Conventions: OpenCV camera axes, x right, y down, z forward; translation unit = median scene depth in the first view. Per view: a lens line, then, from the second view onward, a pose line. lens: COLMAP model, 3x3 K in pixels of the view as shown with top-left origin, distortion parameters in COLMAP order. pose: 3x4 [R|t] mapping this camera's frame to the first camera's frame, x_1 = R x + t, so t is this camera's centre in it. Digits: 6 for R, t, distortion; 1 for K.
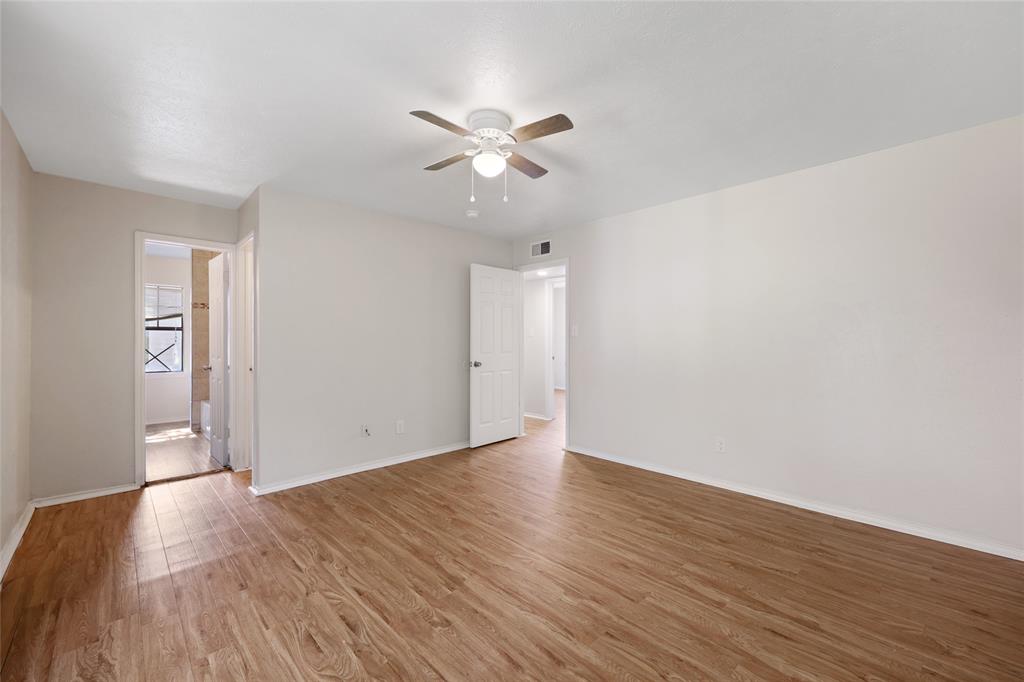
lens RADIAL K [[420.4, 0, 510.7], [0, 420.4, 342.8], [0, 0, 1]] dist [0.003071, -0.000875]
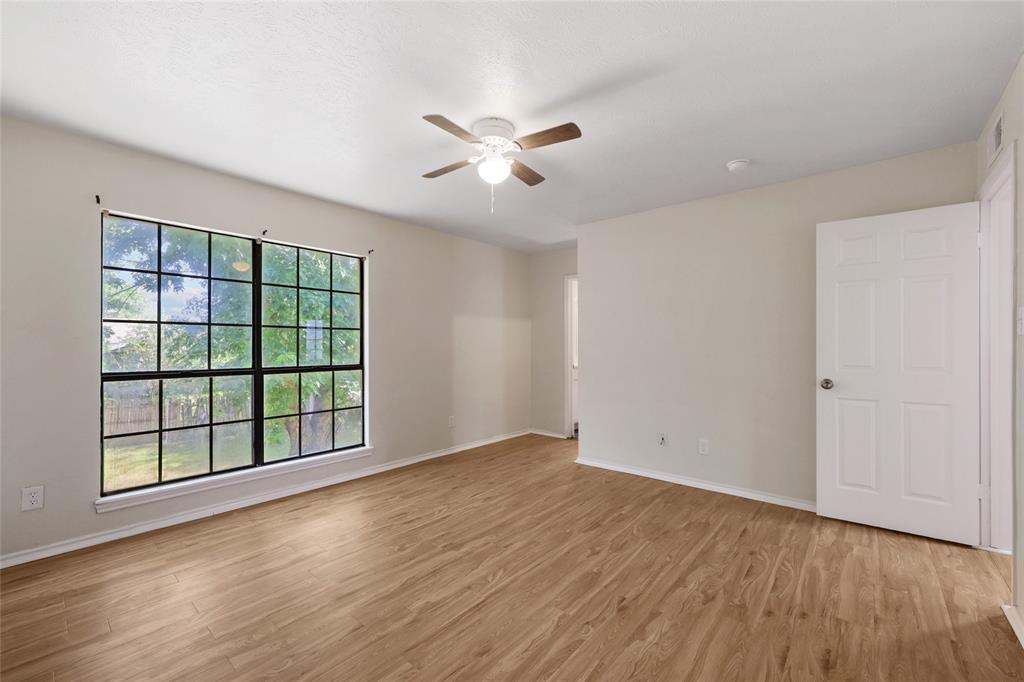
lens RADIAL K [[420.4, 0, 513.3], [0, 420.4, 341.7], [0, 0, 1]] dist [0.003071, -0.000875]
pose [[0.104032, -0.005849, -0.994557, 0.804066], [-0.008476, 0.999941, -0.006767, -0.005047], [0.994538, 0.009133, 0.103976, 0.774996]]
